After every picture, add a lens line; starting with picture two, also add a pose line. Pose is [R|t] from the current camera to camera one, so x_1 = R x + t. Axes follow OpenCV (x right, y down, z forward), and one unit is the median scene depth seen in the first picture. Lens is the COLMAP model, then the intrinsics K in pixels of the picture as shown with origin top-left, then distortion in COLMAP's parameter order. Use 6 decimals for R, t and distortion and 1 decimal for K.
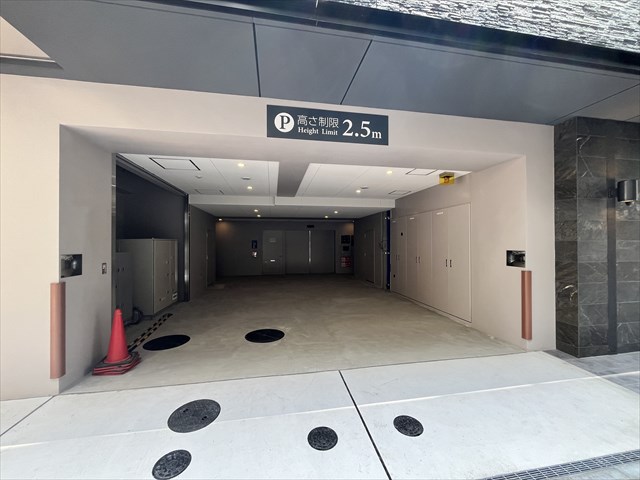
lens RADIAL K [[259.9, 0, 319.3], [0, 259.9, 243.3], [0, 0, 1]] dist [0.000032, 0.000222]
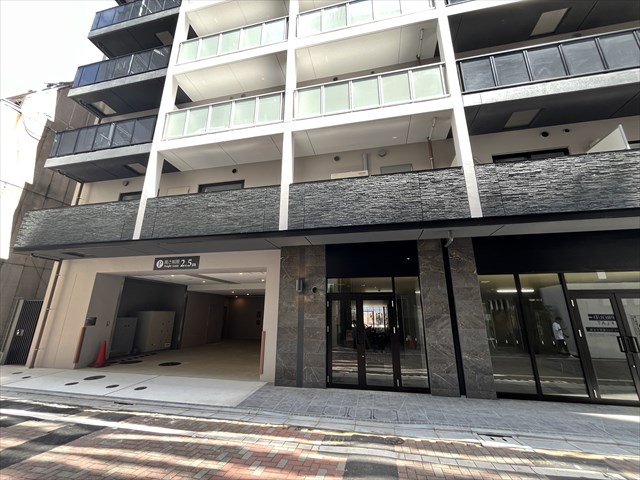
lens RADIAL K [[259.9, 0, 319.3], [0, 259.9, 243.3], [0, 0, 1]] dist [0.000032, 0.000222]
pose [[0.924284, -0.092270, -0.370384, 2.097320], [-0.008752, 0.964965, -0.262232, -0.011753], [0.381604, 0.245618, 0.891095, -0.653602]]
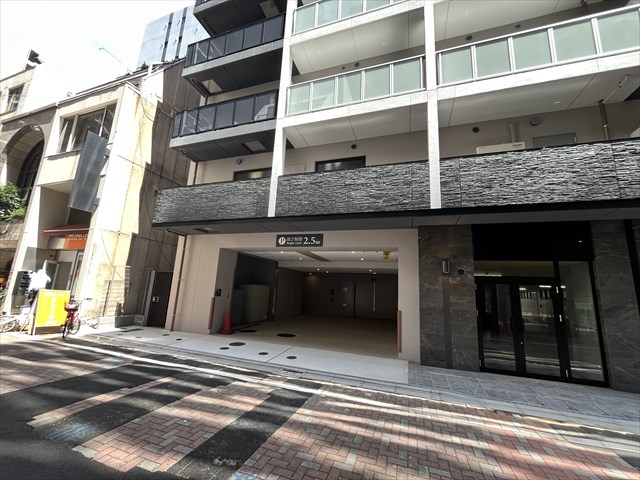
lens RADIAL K [[259.9, 0, 319.3], [0, 259.9, 243.3], [0, 0, 1]] dist [0.000032, 0.000222]
pose [[0.872248, -0.041415, -0.487308, 1.357592], [-0.053582, 0.982317, -0.179392, 0.002348], [0.486121, 0.182585, 0.854605, -0.960334]]
